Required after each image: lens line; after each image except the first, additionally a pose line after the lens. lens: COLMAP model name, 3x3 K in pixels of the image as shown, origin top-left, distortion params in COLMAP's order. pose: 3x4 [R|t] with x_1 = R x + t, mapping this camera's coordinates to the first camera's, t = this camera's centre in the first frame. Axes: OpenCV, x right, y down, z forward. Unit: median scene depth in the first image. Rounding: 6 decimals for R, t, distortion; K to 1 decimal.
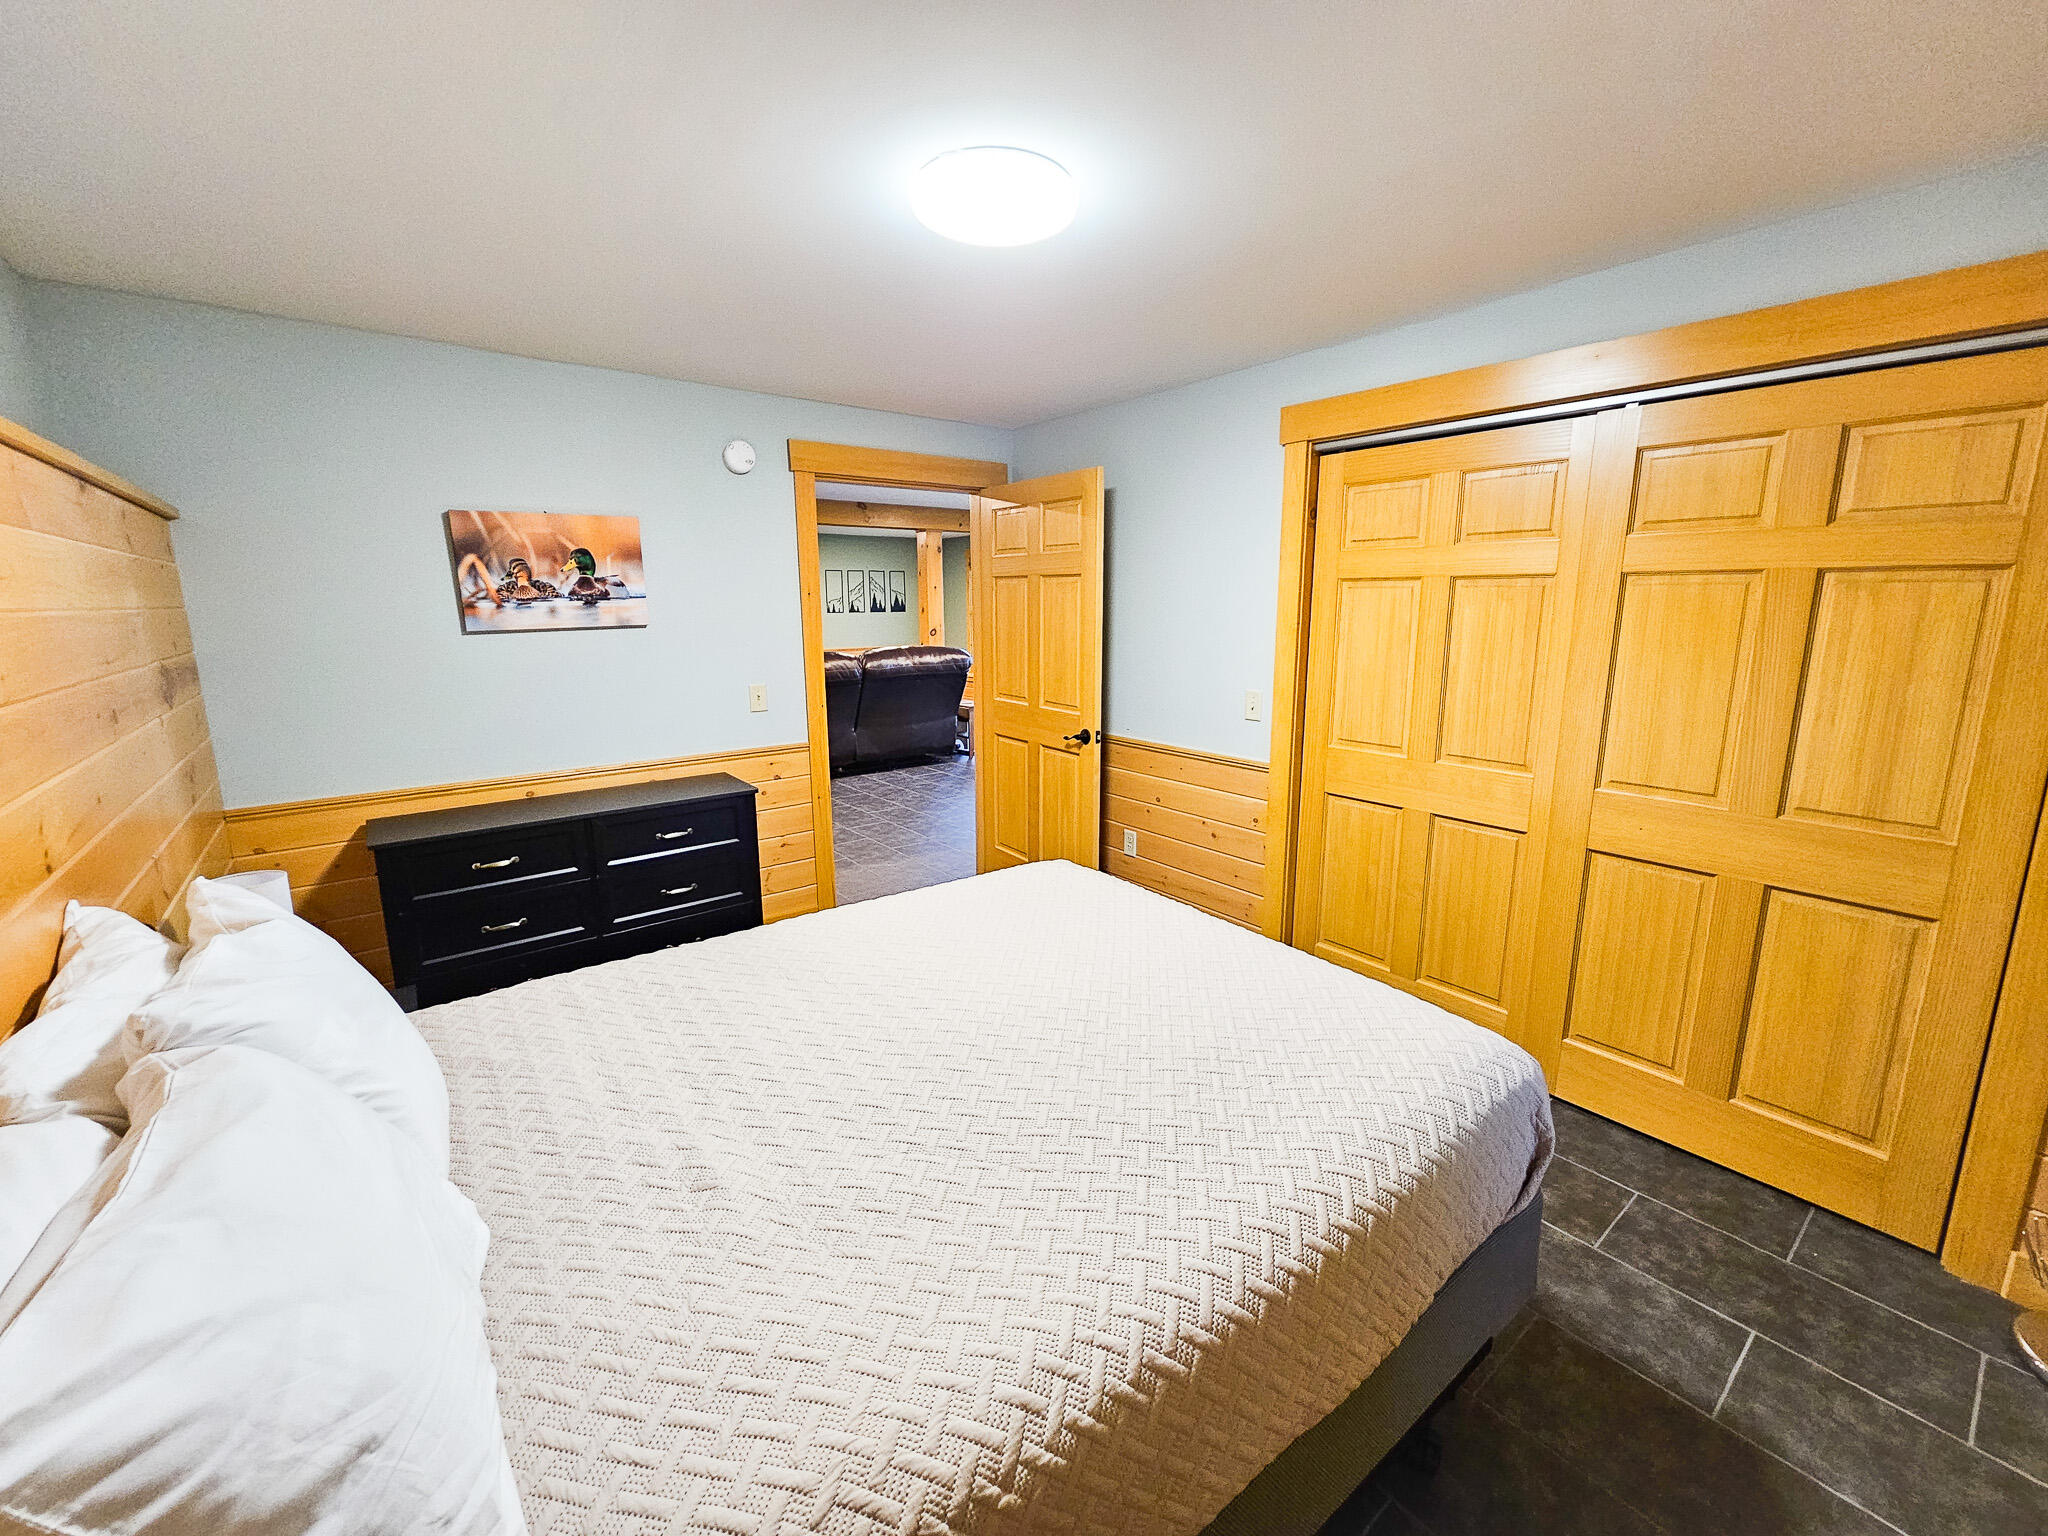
lens RADIAL K [[840.0, 0, 1028.1], [0, 840.0, 759.4], [0, 0, 1]] dist [-0.001771, 0.000334]
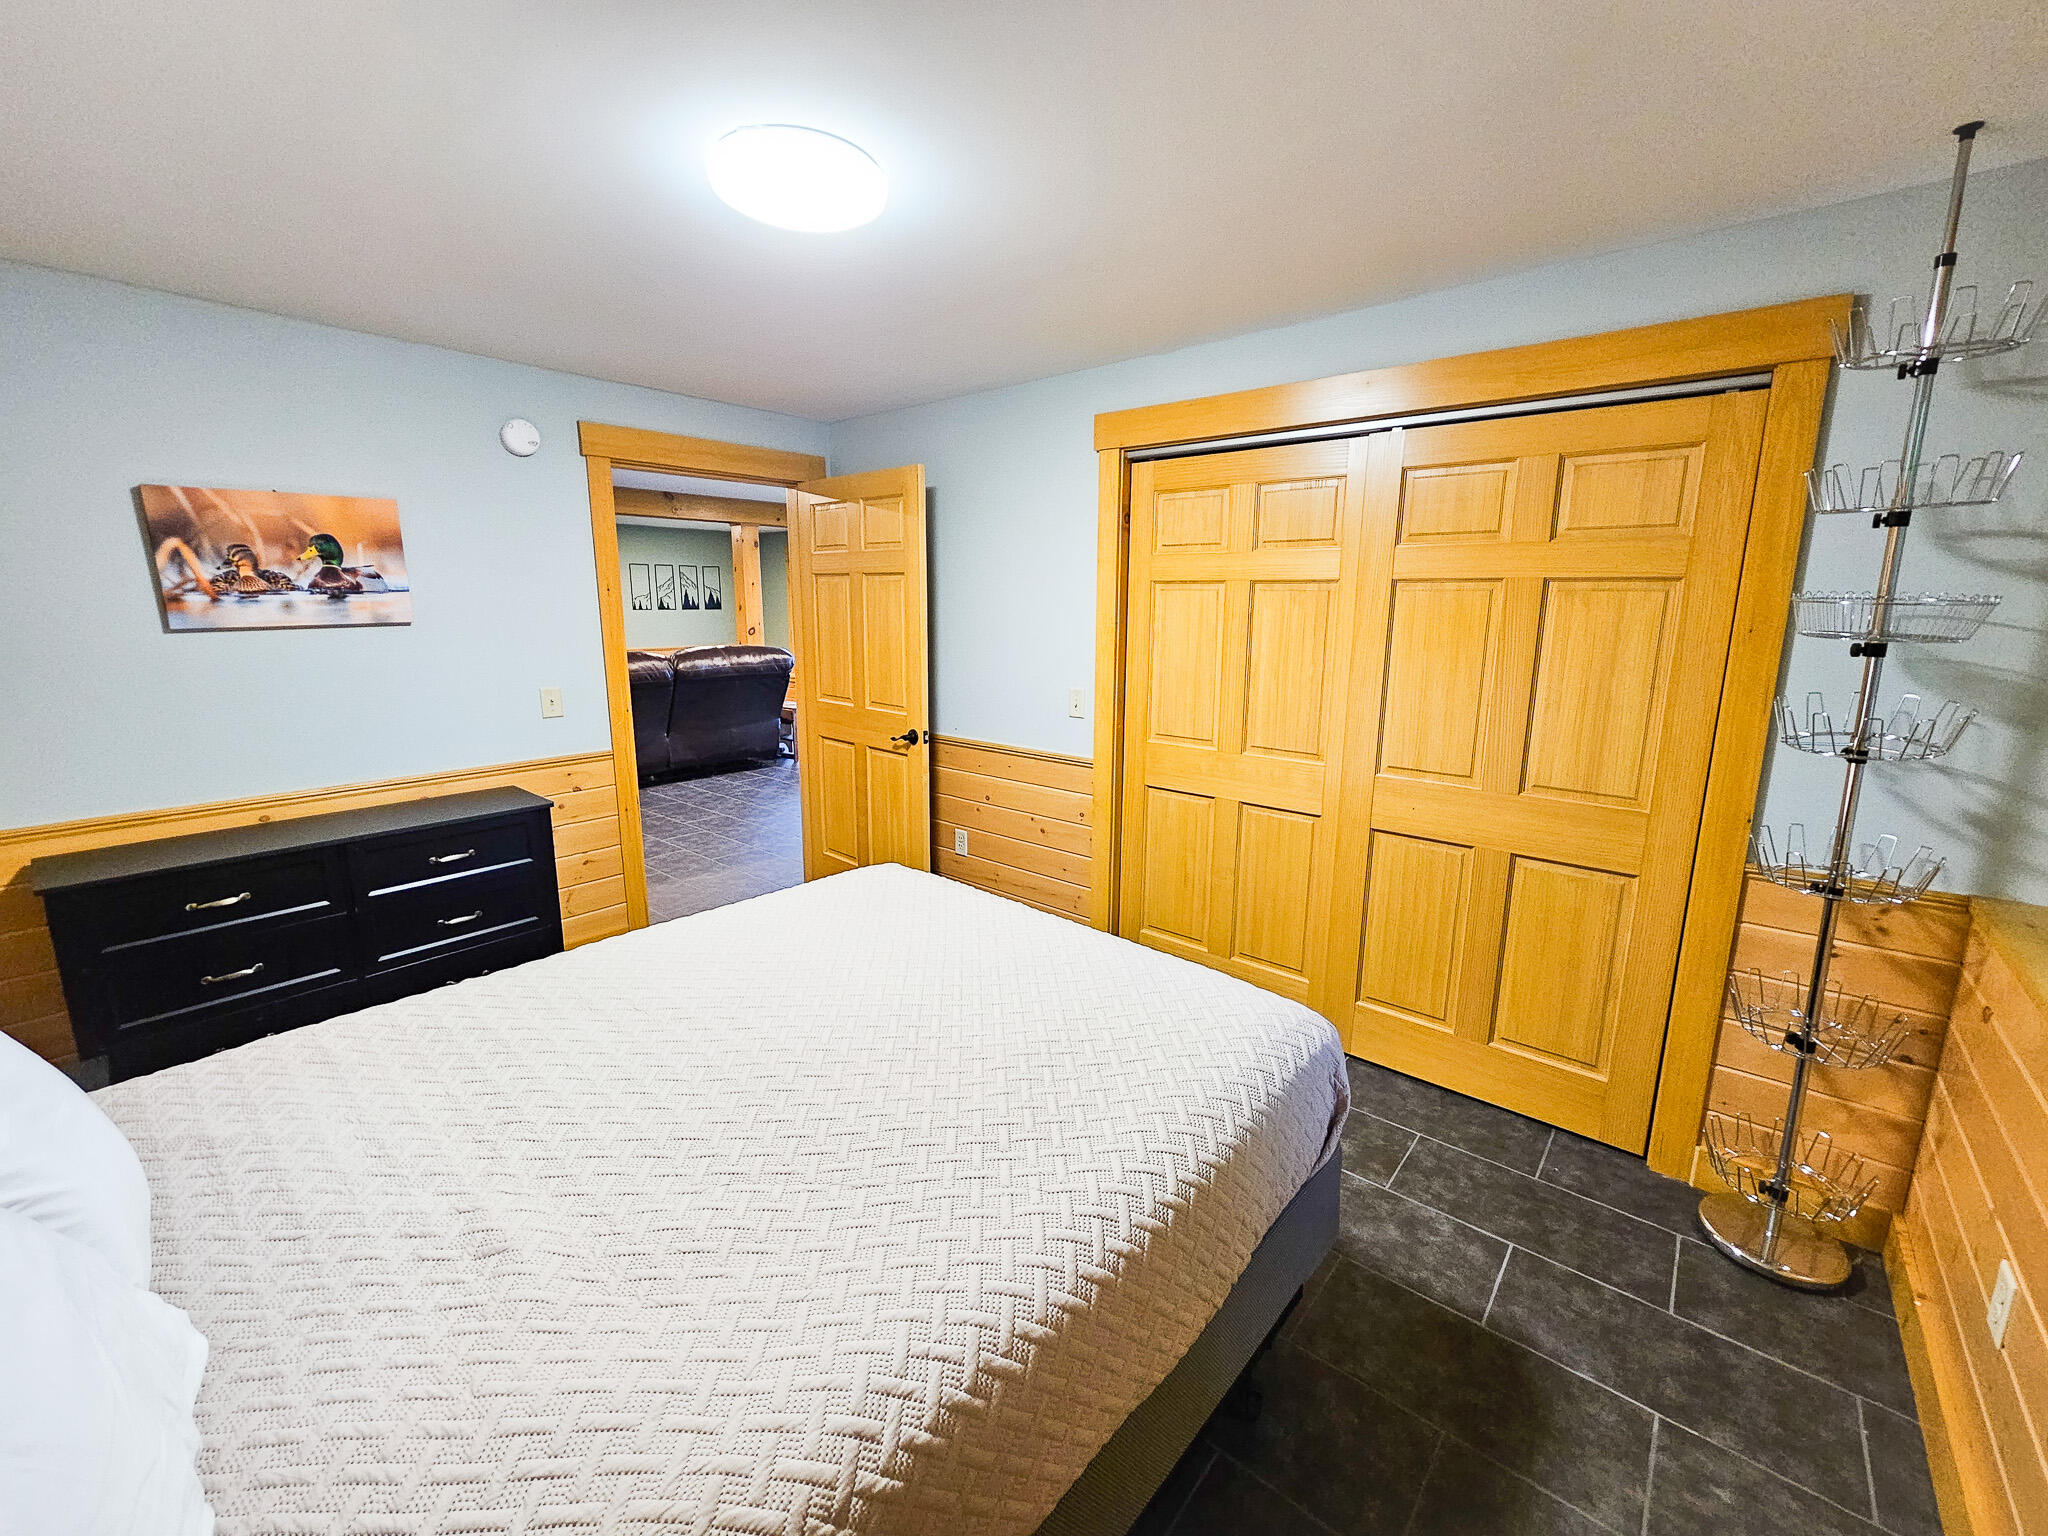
lens RADIAL K [[840.0, 0, 1027.7], [0, 840.0, 760.3], [0, 0, 1]] dist [-0.001771, 0.000334]
pose [[0.979854, -0.028192, 0.197716, 0.007152], [0.027727, 0.999602, 0.005122, -0.001951], [-0.197782, 0.000463, 0.980246, 0.005506]]
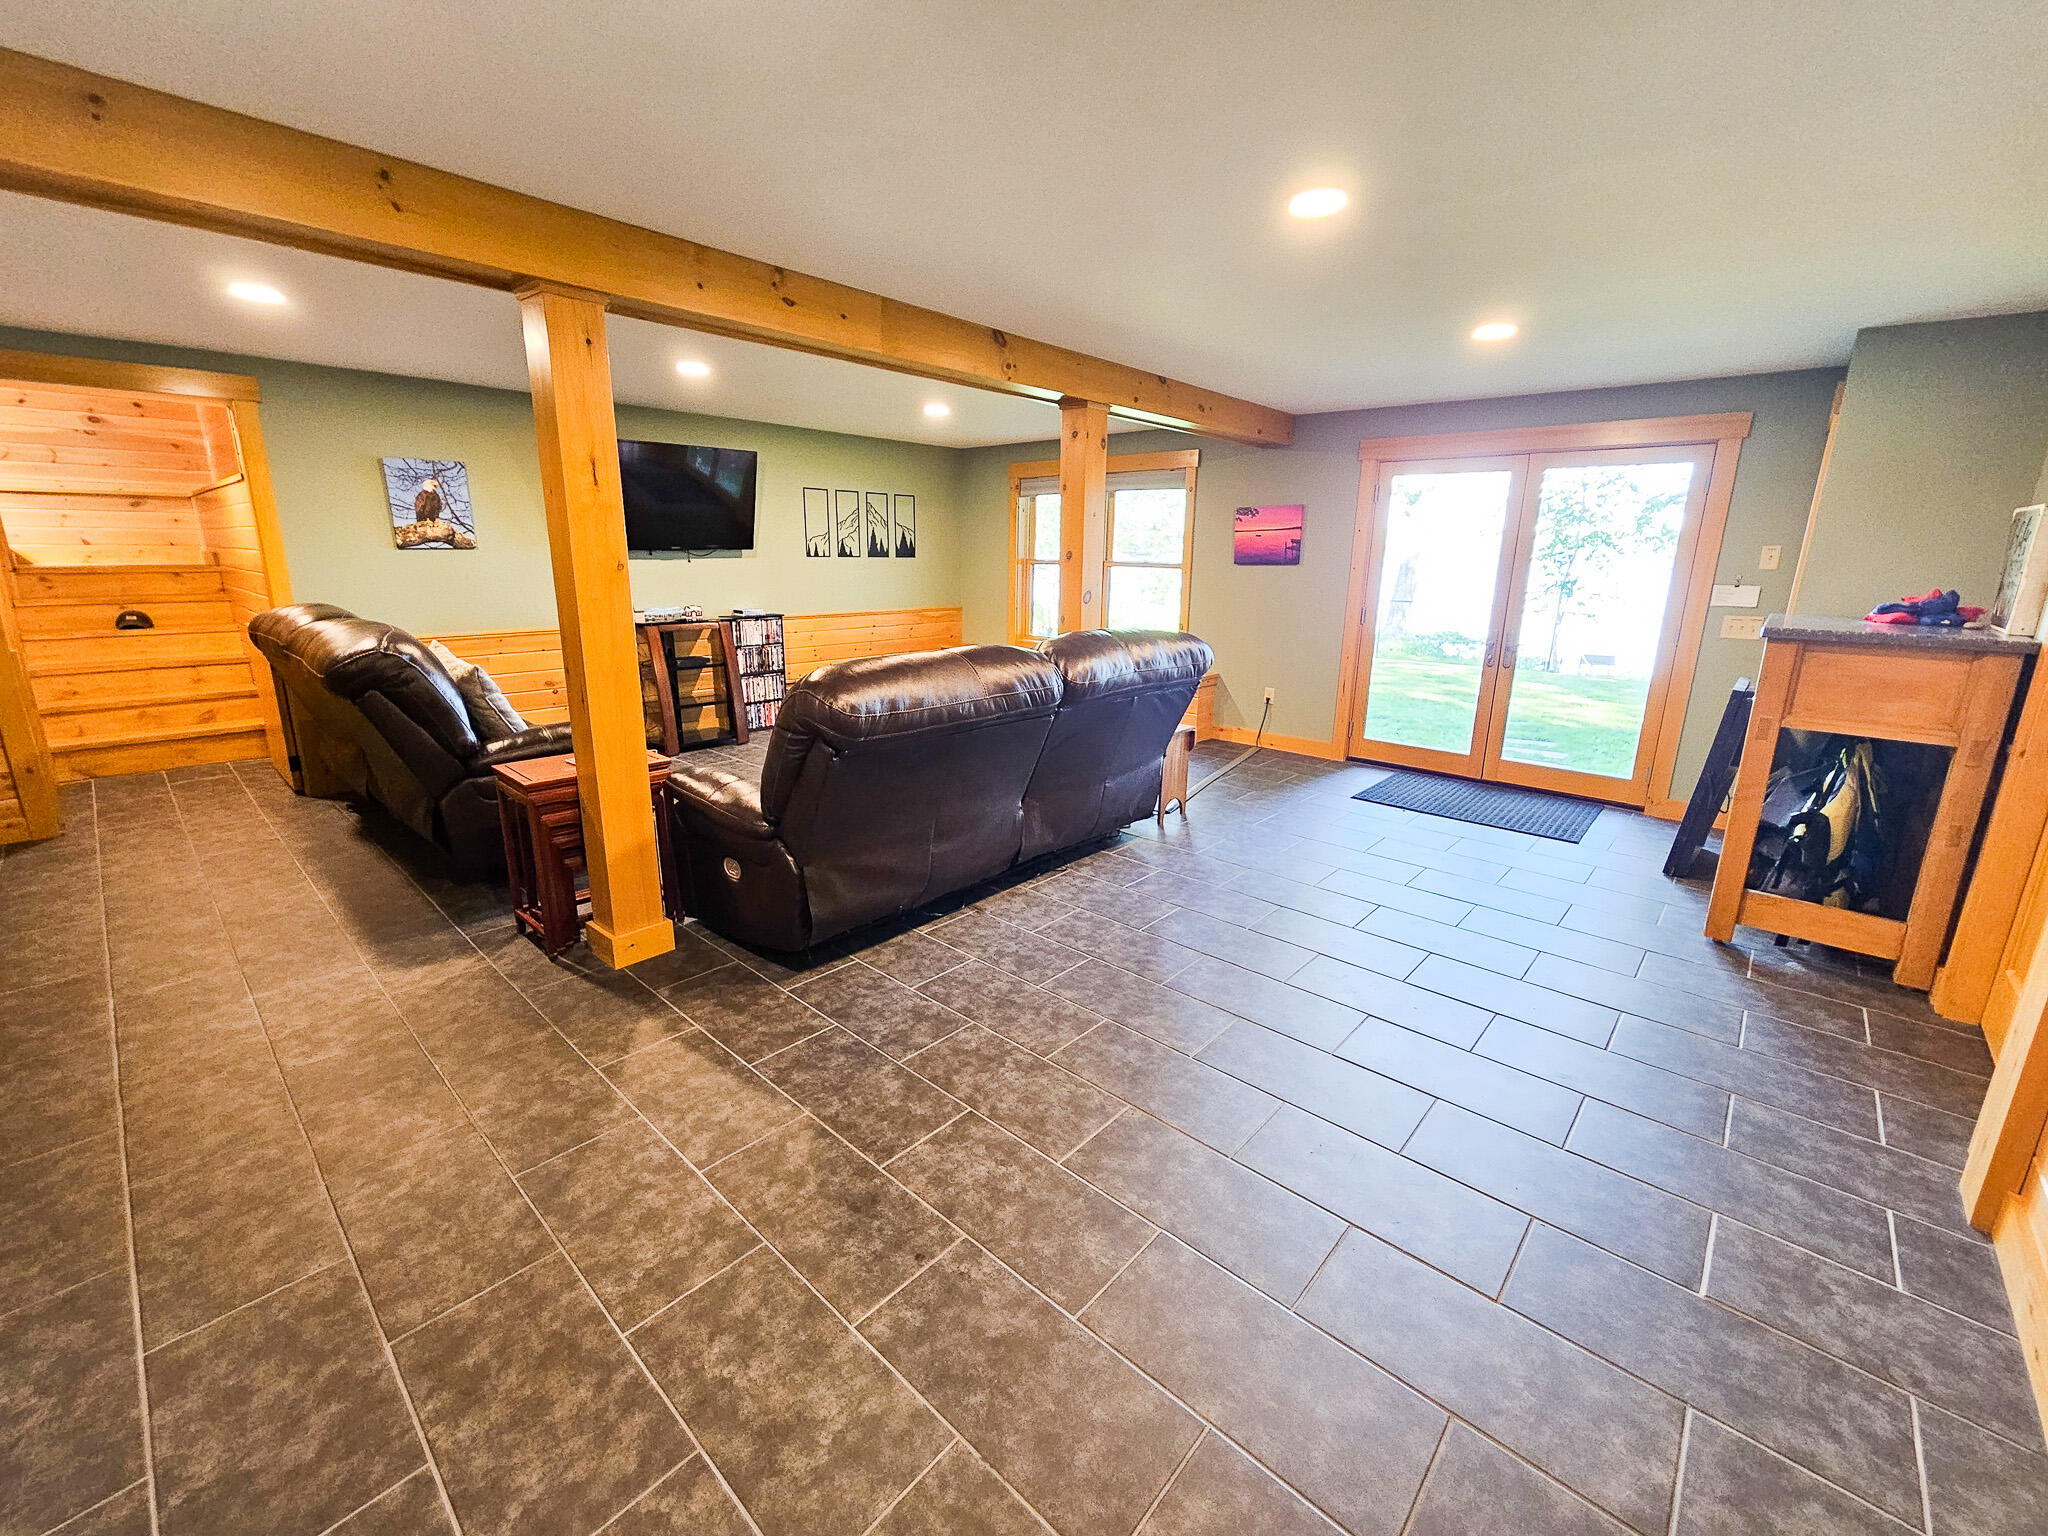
lens RADIAL K [[840.0, 0, 1029.2], [0, 840.0, 758.2], [0, 0, 1]] dist [-0.001771, 0.000334]
pose [[0.985430, -0.014555, 0.169459, -1.334772], [0.005045, 0.998394, 0.056418, -0.416096], [-0.170008, -0.054741, 0.983921, 2.471798]]
